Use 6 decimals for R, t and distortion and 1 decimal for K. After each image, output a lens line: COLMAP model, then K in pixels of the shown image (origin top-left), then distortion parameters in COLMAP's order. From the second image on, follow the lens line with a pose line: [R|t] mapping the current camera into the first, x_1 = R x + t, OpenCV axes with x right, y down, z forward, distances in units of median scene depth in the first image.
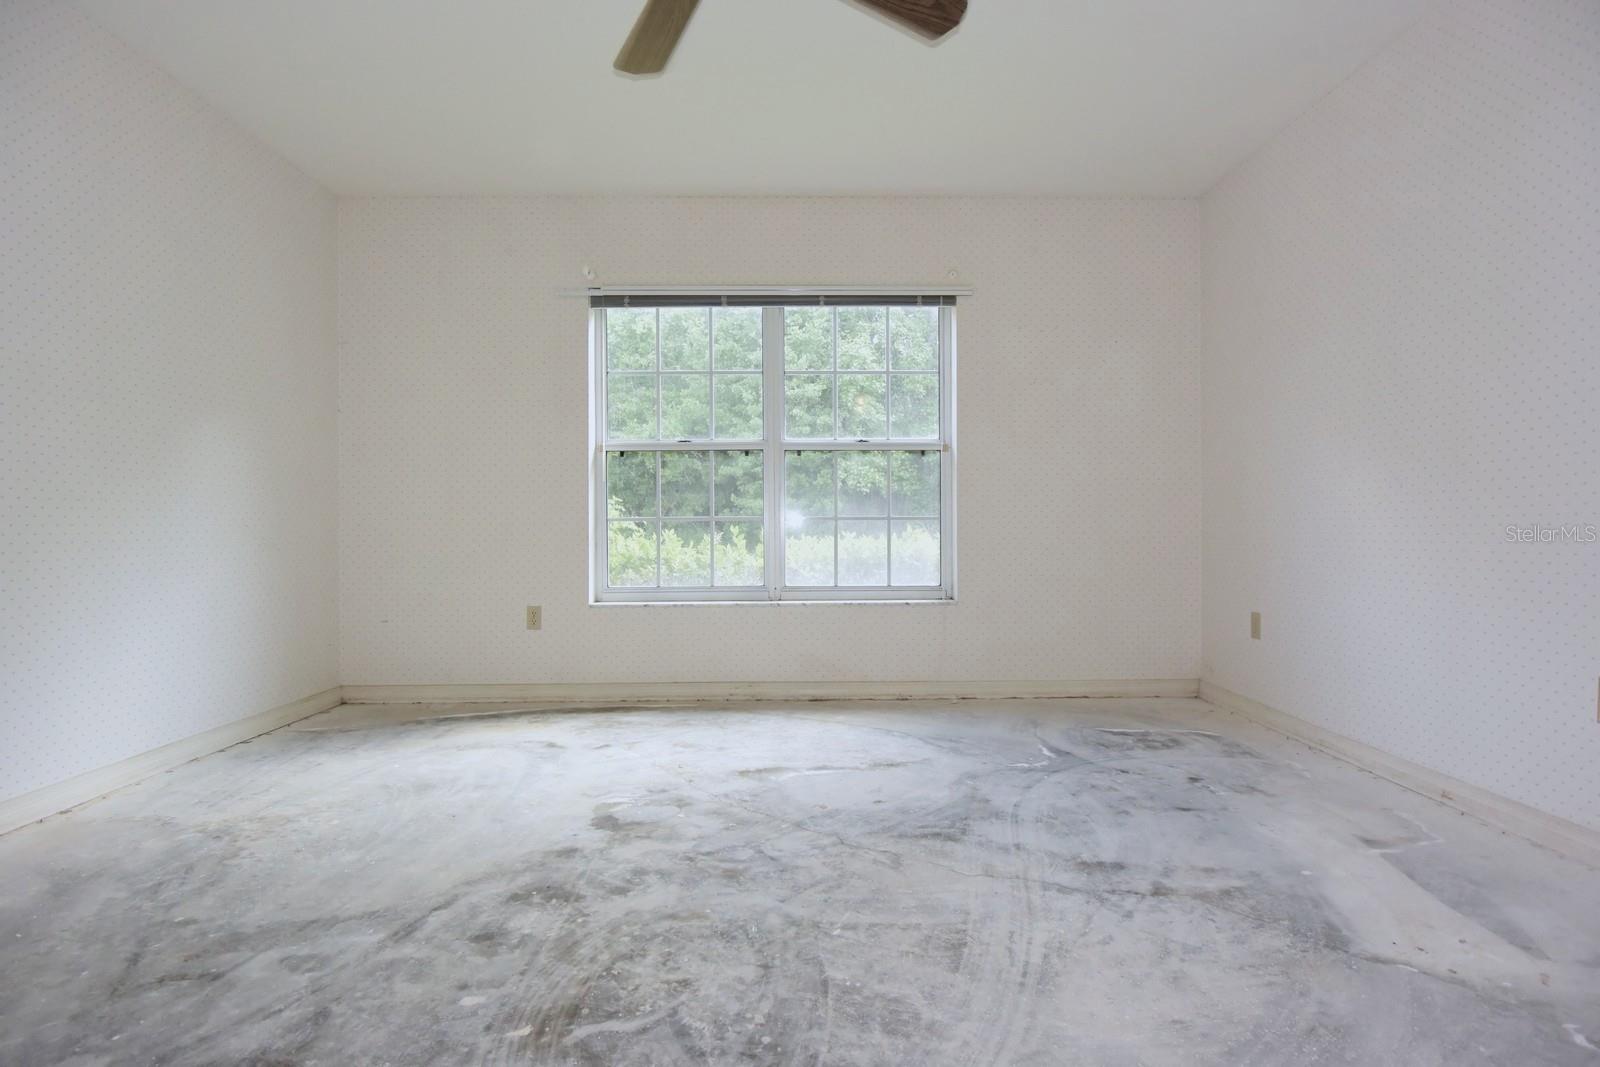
lens RADIAL K [[837.7, 0, 810.7], [0, 837.7, 528.2], [0, 0, 1]] dist [-0.002315, -0.026015]
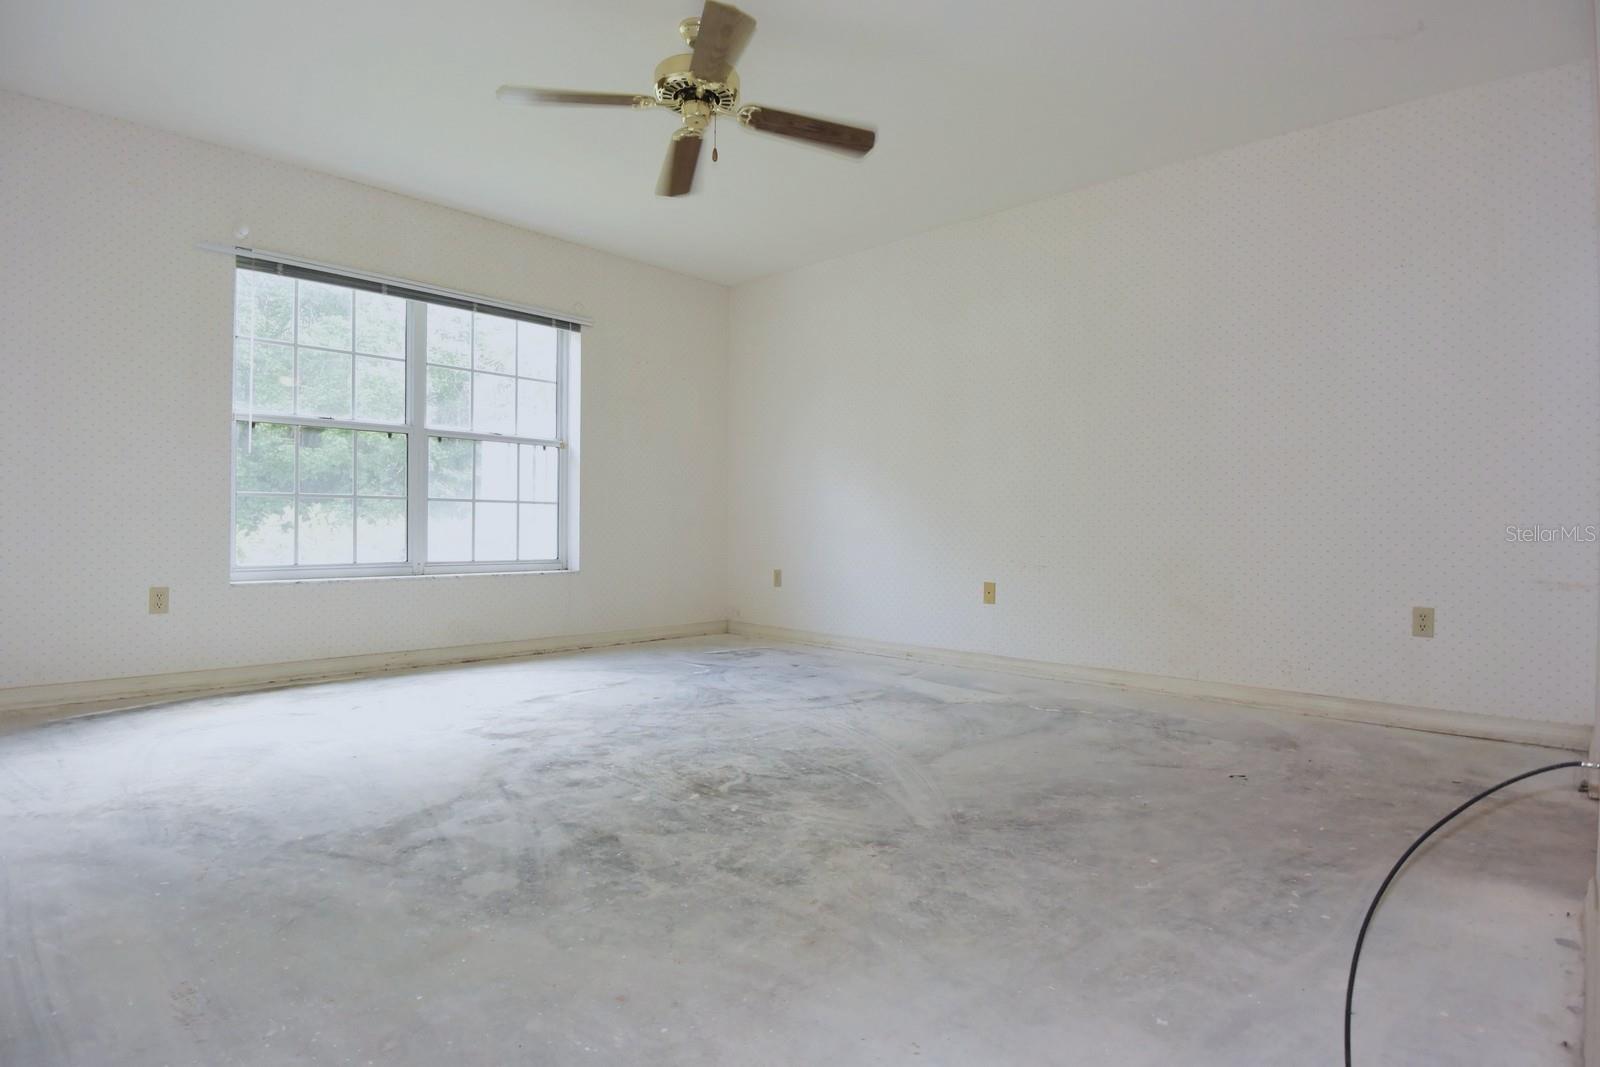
lens RADIAL K [[837.7, 0, 810.7], [0, 837.7, 528.2], [0, 0, 1]] dist [-0.002315, -0.026015]
pose [[0.698661, 0.010350, 0.715378, -1.072076], [-0.011472, 0.999929, -0.003264, 0.055969], [-0.715361, -0.005926, 0.698730, -0.257231]]
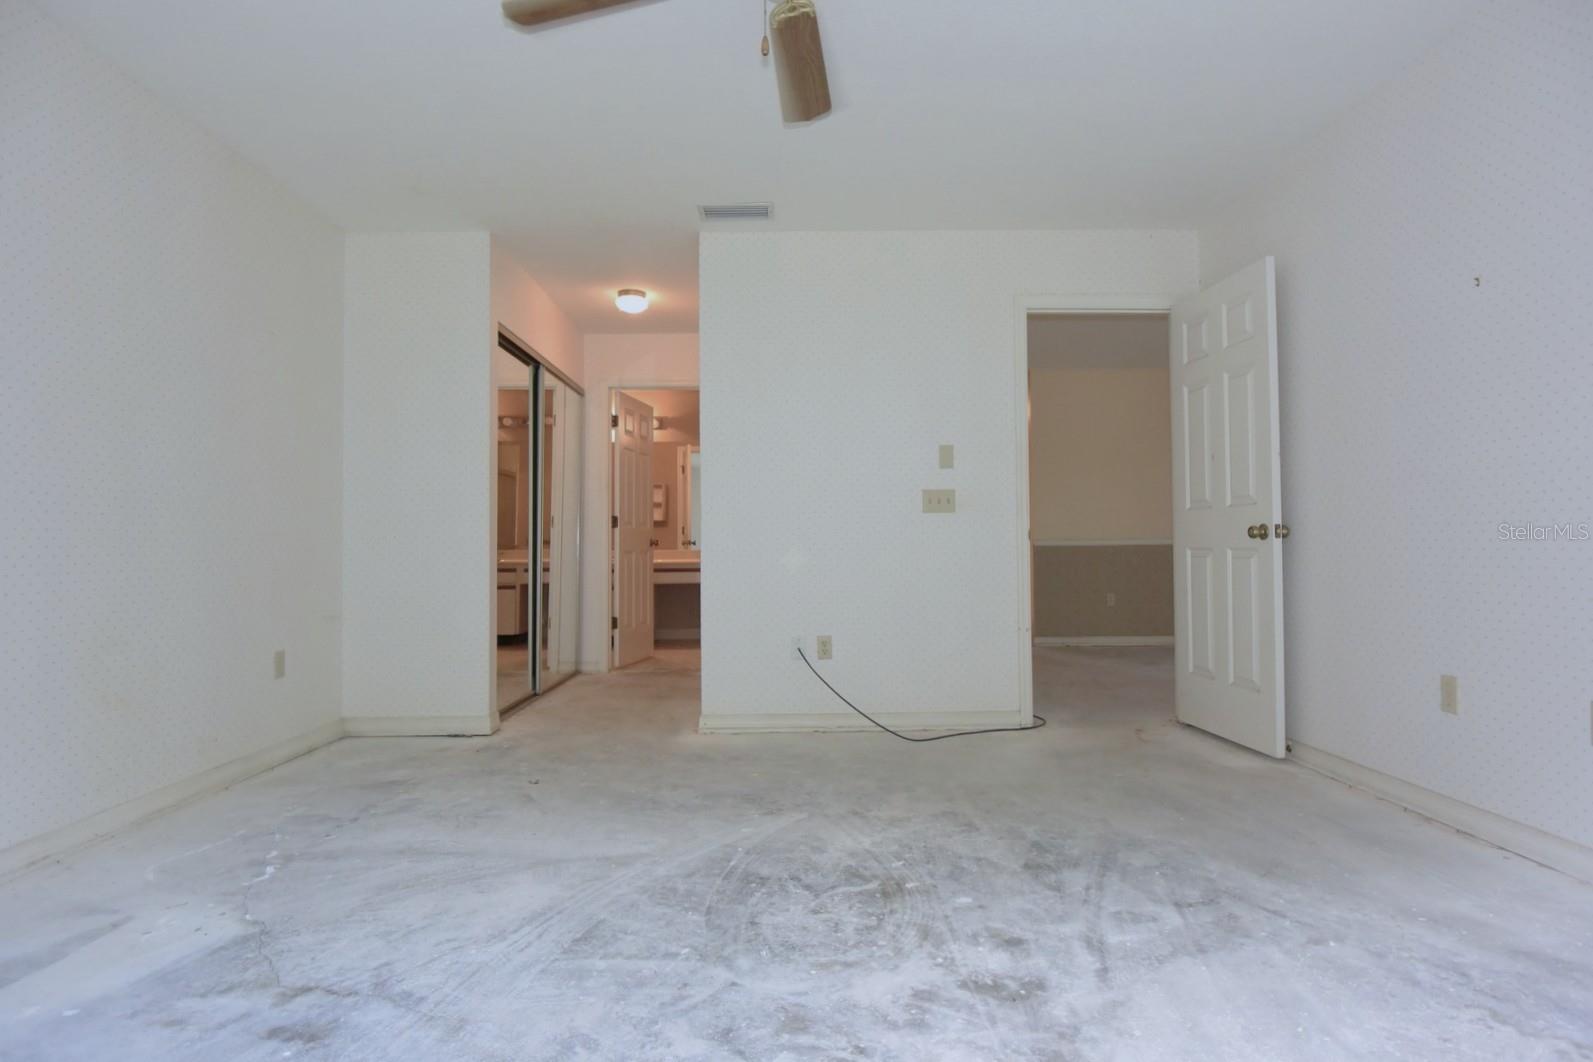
lens RADIAL K [[840.6, 0, 814.8], [0, 840.6, 525.3], [0, 0, 1]] dist [-0.002396, -0.028526]
pose [[-0.999835, 0.012779, -0.012897, -0.120702], [0.013078, 0.999640, -0.023417, -0.025223], [0.012593, -0.023581, -0.999643, 1.992565]]
